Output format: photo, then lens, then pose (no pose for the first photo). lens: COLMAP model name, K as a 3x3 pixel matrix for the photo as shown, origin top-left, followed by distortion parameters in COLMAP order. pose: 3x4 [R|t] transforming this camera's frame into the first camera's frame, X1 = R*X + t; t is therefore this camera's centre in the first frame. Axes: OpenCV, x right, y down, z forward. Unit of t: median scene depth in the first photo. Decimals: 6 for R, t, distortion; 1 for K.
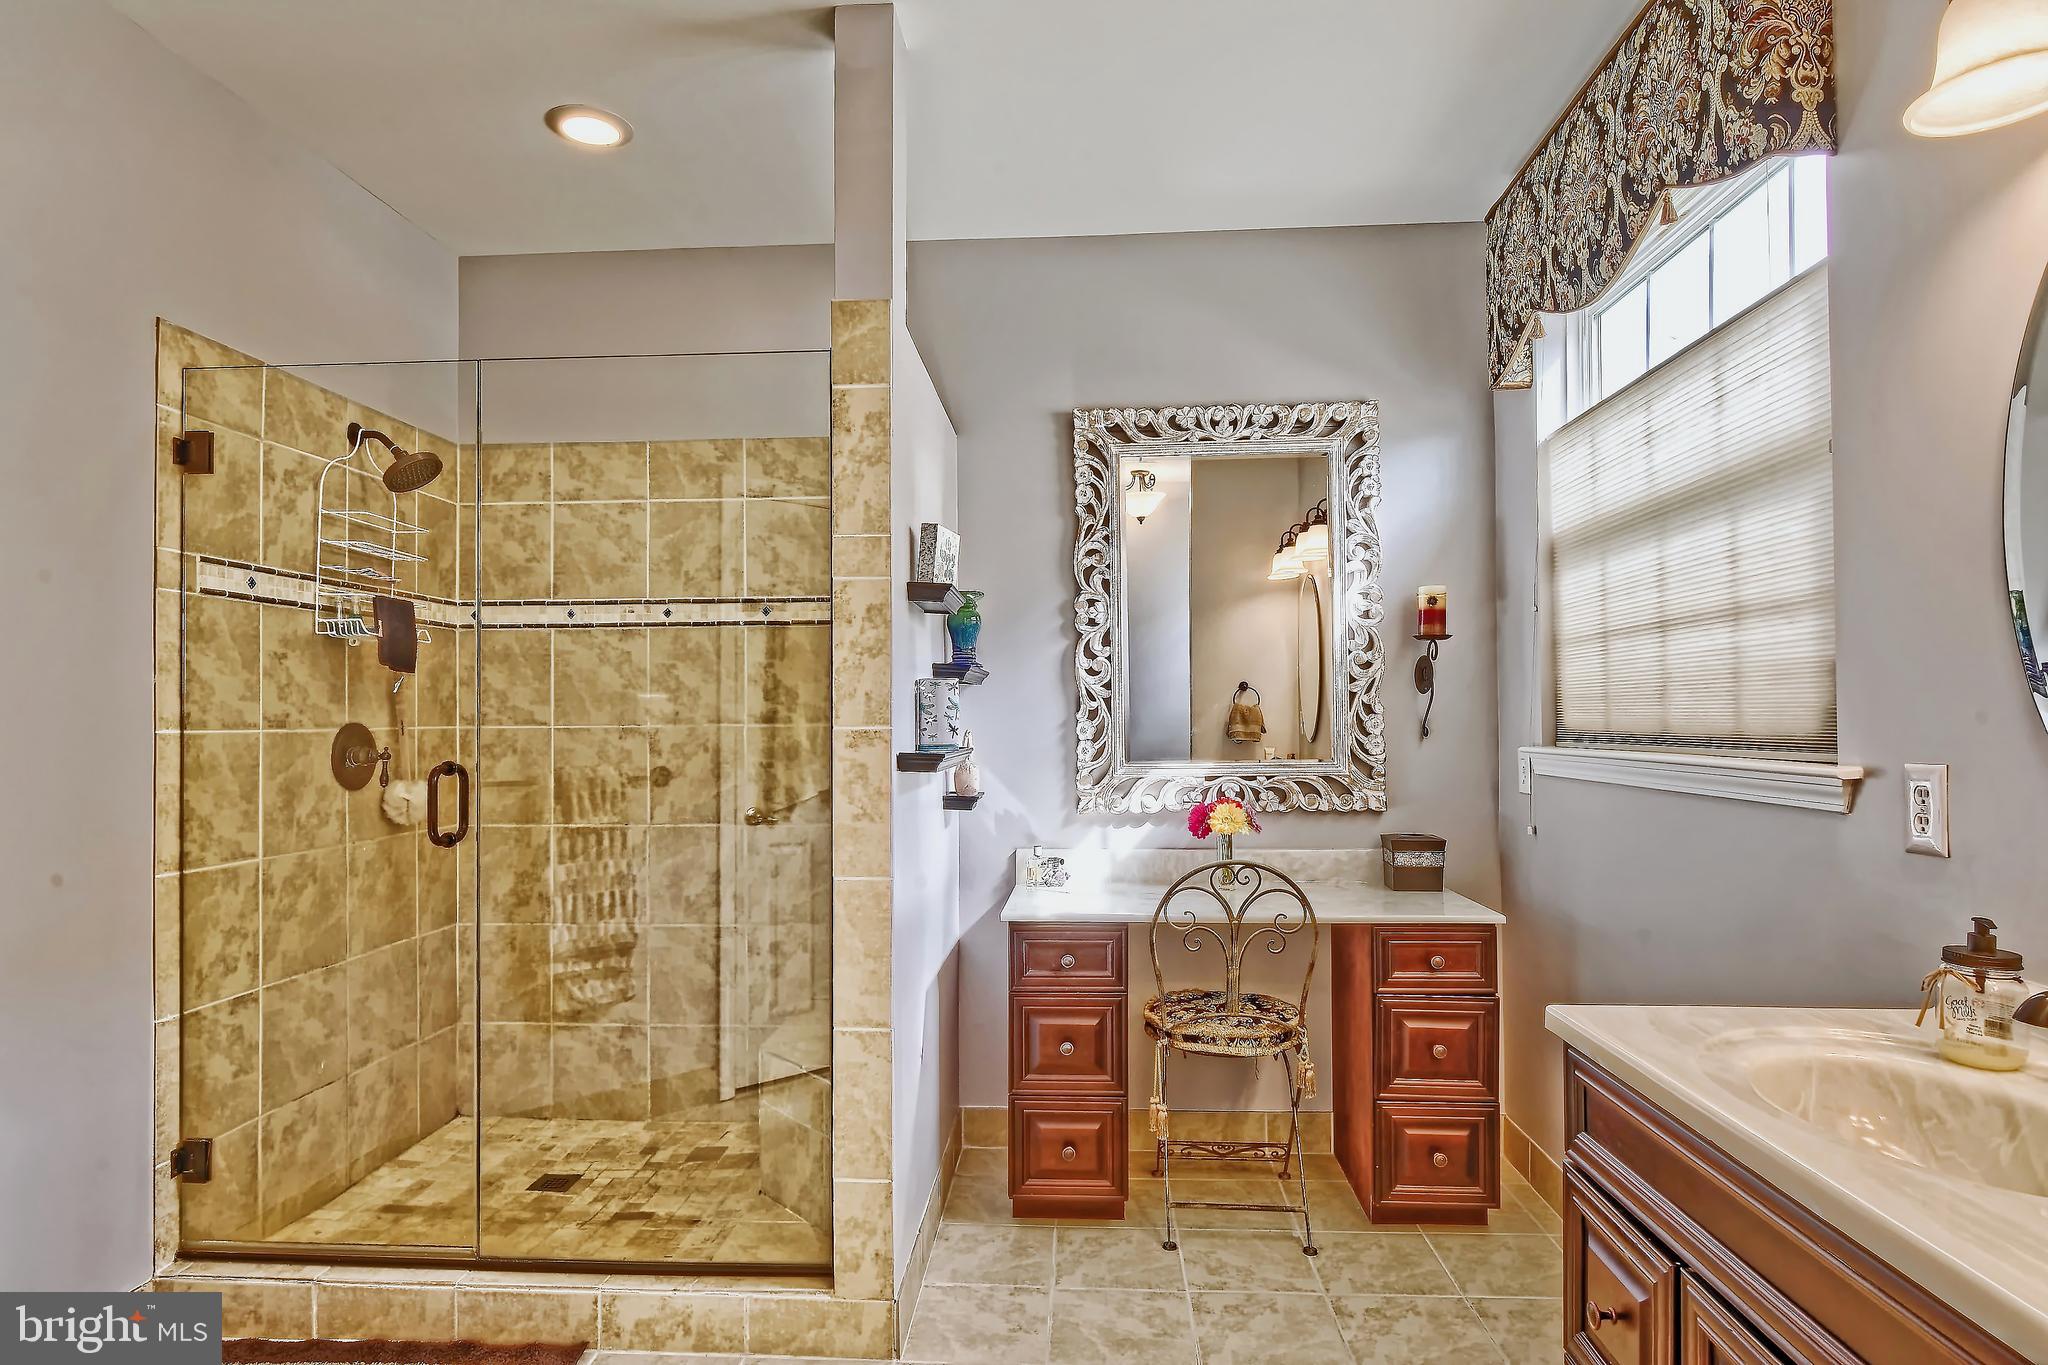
lens RADIAL K [[1121.3, 0, 1028.5], [0, 1121.3, 691.1], [0, 0, 1]] dist [-0.001295, -0.000121]
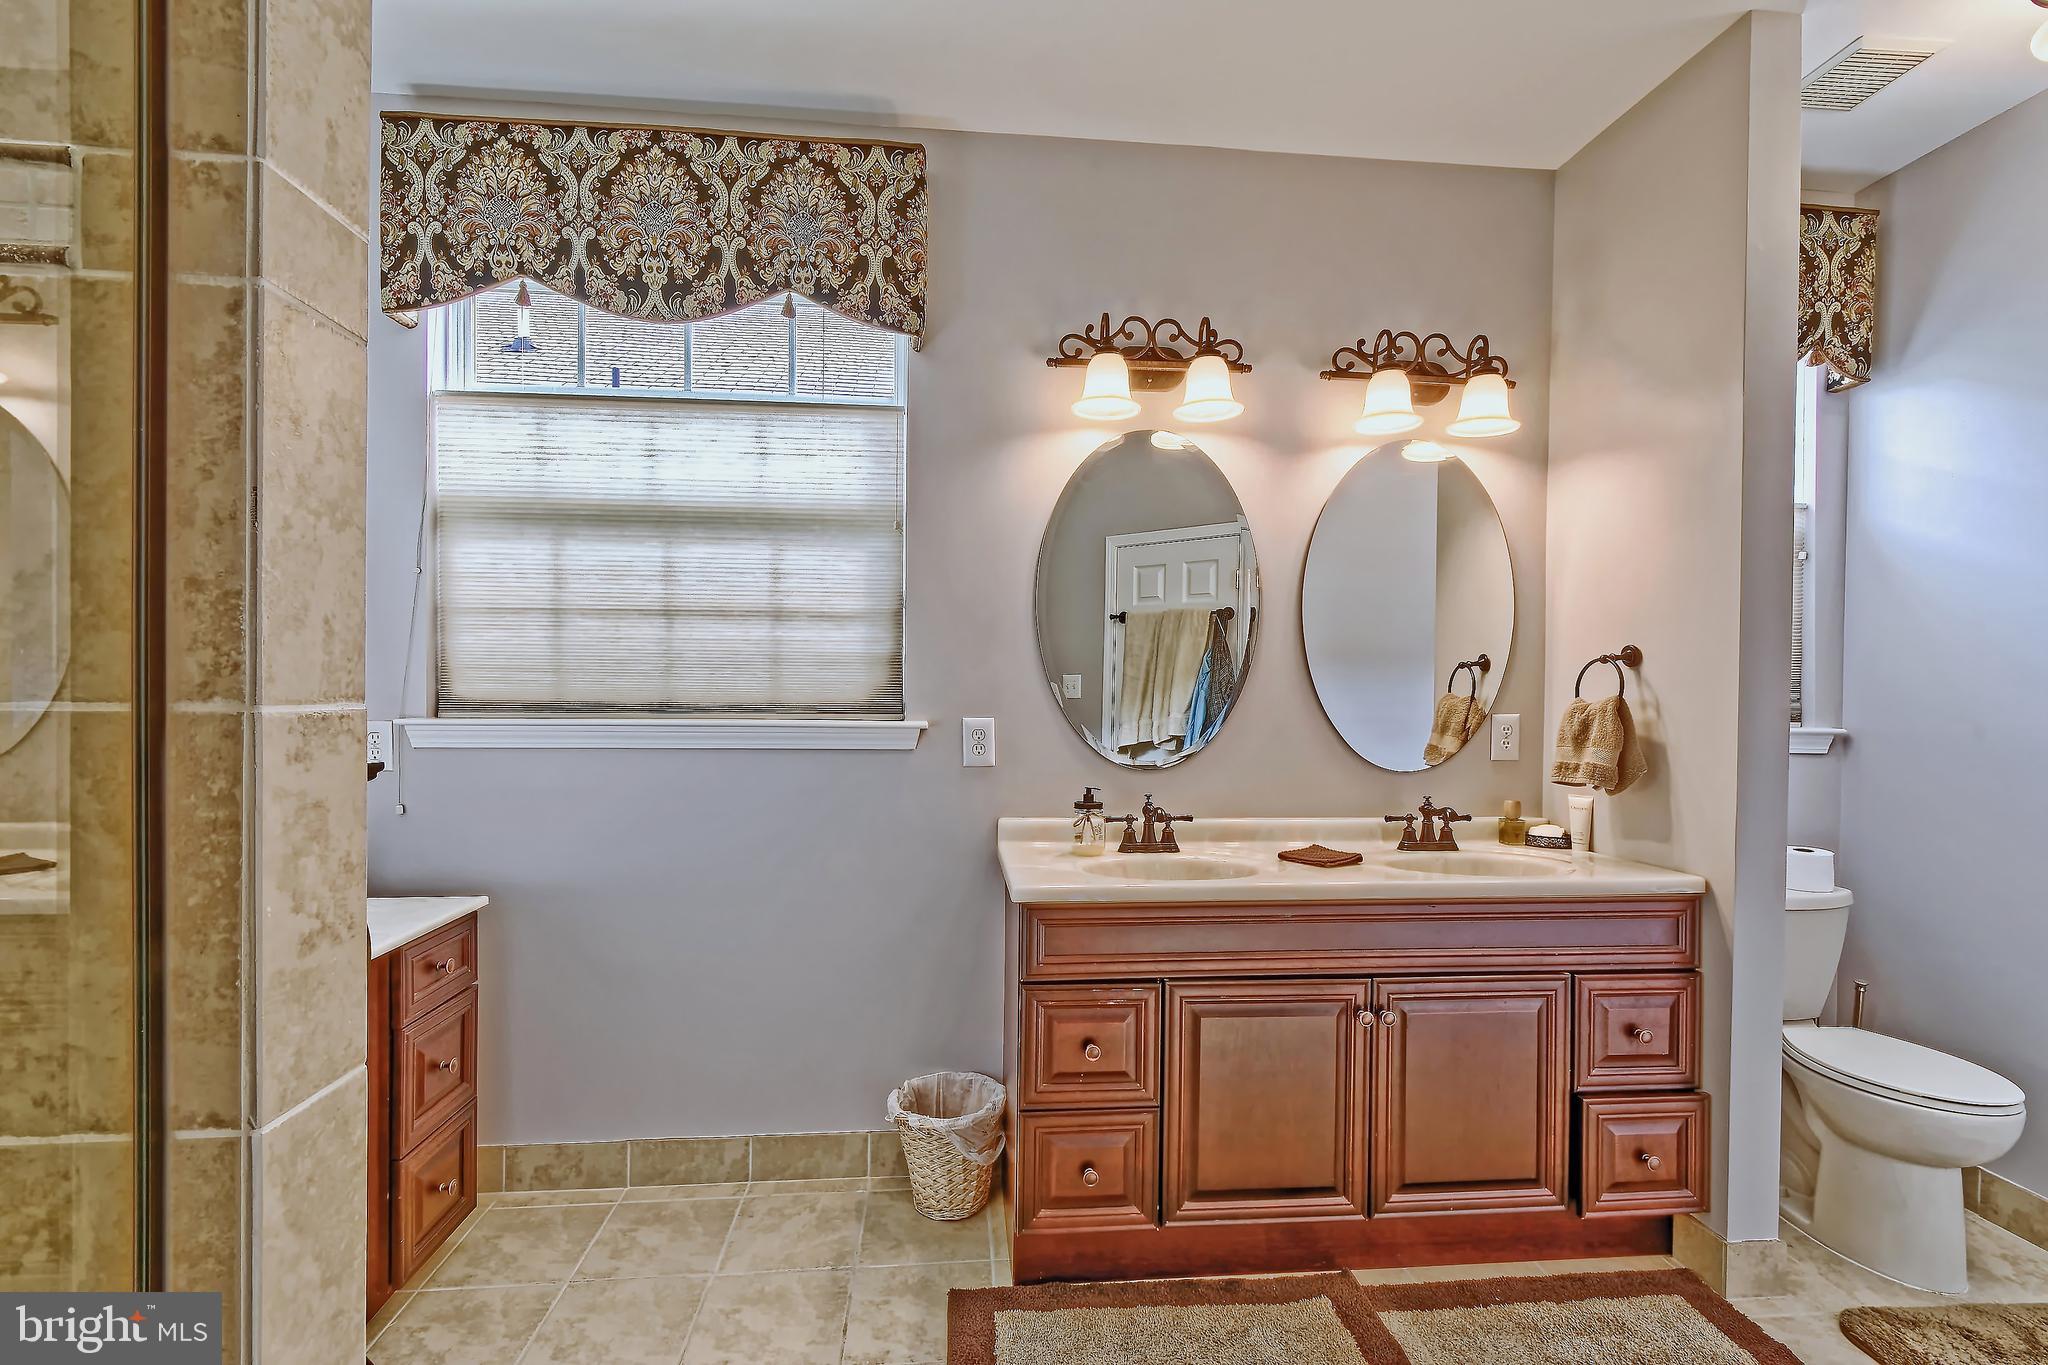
lens RADIAL K [[910.8, 0, 1027.0], [0, 910.8, 695.0], [0, 0, 1]] dist [0.001737, -0.000147]
pose [[-0.150399, -0.001317, 0.988624, -0.519822], [-0.029737, 0.999553, -0.003192, 0.023242], [-0.988178, -0.029879, -0.150371, 0.846182]]
